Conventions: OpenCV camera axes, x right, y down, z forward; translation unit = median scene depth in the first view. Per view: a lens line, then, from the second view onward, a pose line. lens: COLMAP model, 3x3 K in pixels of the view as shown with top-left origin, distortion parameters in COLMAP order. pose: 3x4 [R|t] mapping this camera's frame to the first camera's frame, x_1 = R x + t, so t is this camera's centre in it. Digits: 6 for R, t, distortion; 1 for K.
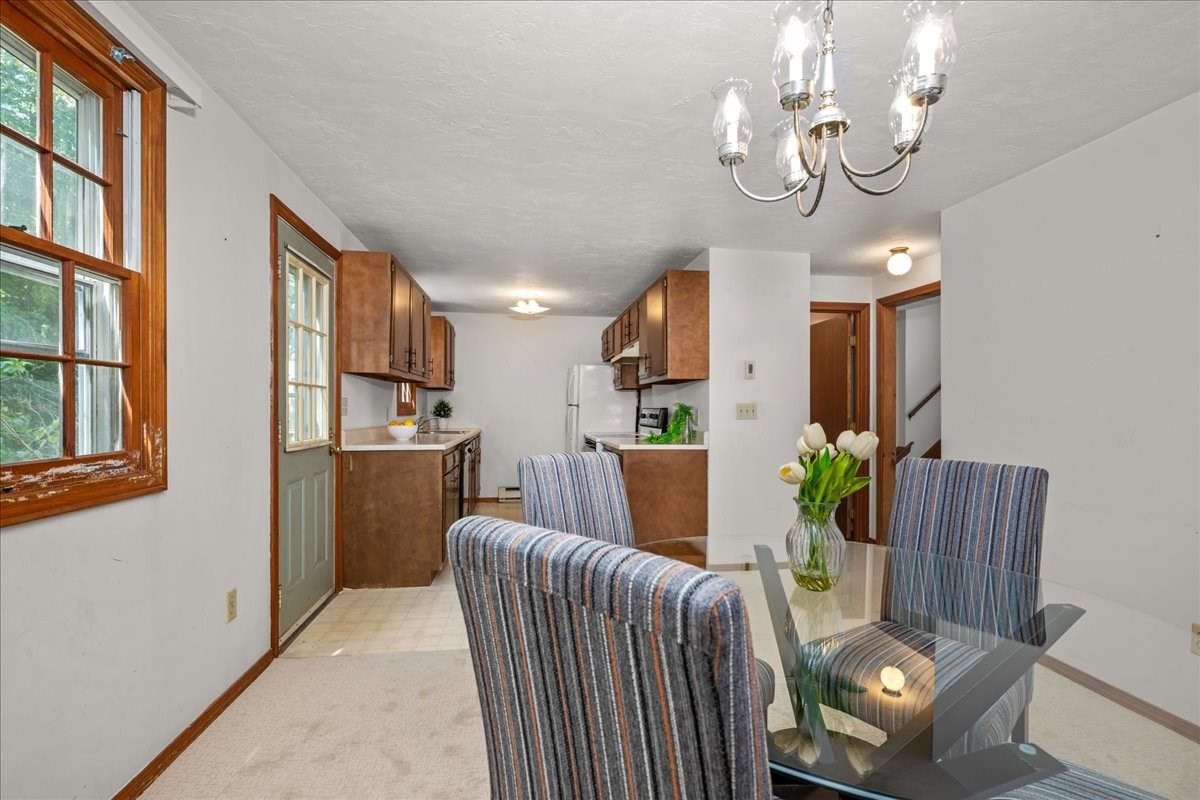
lens RADIAL K [[545.2, 0, 607.0], [0, 545.2, 404.6], [0, 0, 1]] dist [0.002941, 0.000278]
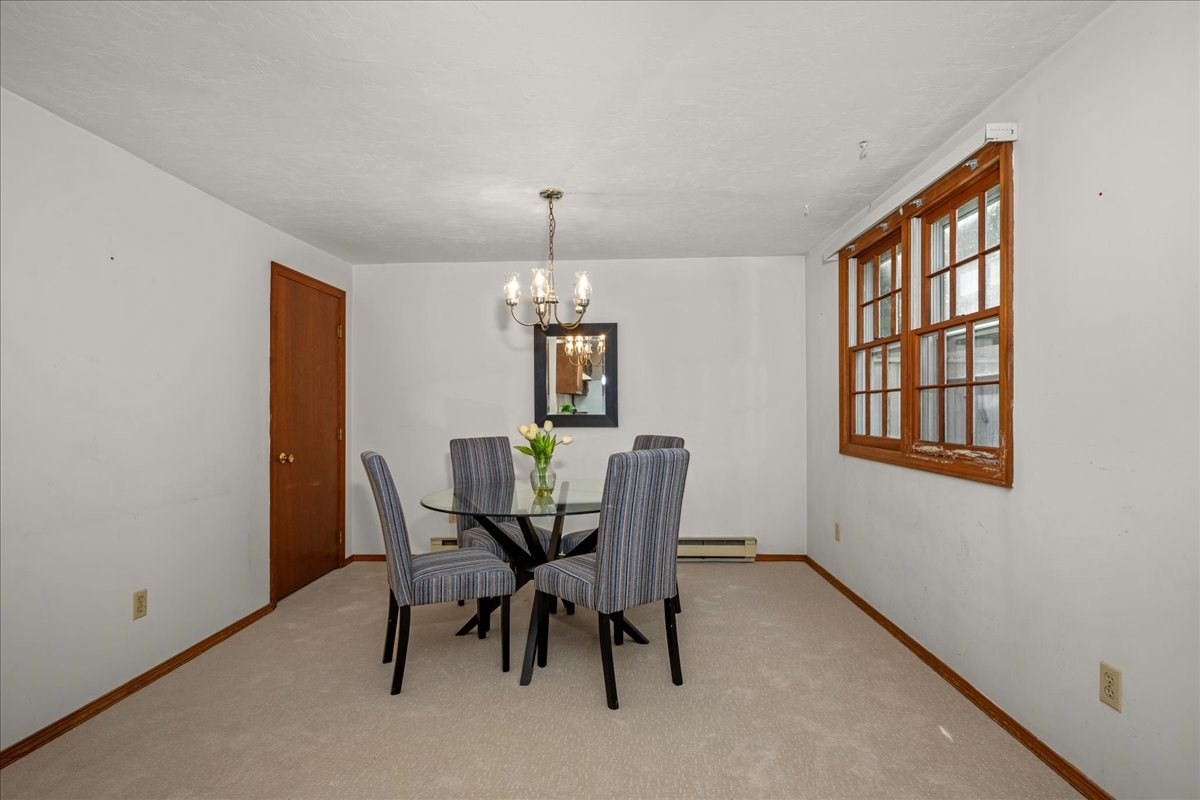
lens RADIAL K [[596.1, 0, 600.4], [0, 596.1, 405.4], [0, 0, 1]] dist [0.005099, 0.000154]
pose [[-0.983618, 0.004447, 0.180210, -0.238528], [0.002638, 0.999944, -0.010277, -0.003382], [-0.180245, -0.009634, -0.983575, 2.791246]]
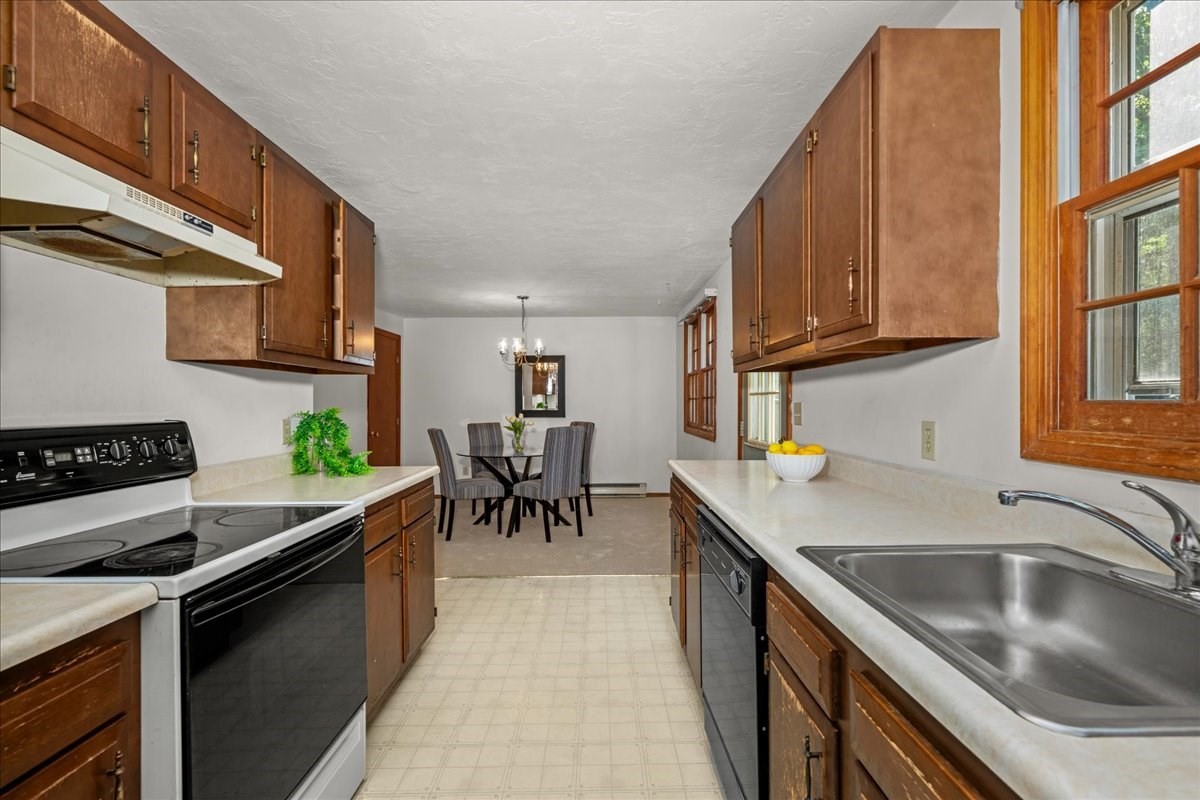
lens RADIAL K [[545.2, 0, 604.8], [0, 545.2, 406.9], [0, 0, 1]] dist [0.002941, 0.000278]
pose [[-0.990668, -0.001712, 0.136283, -0.733319], [-0.001654, 0.999998, 0.000538, -0.017984], [-0.136283, 0.000308, -0.990670, 4.313783]]
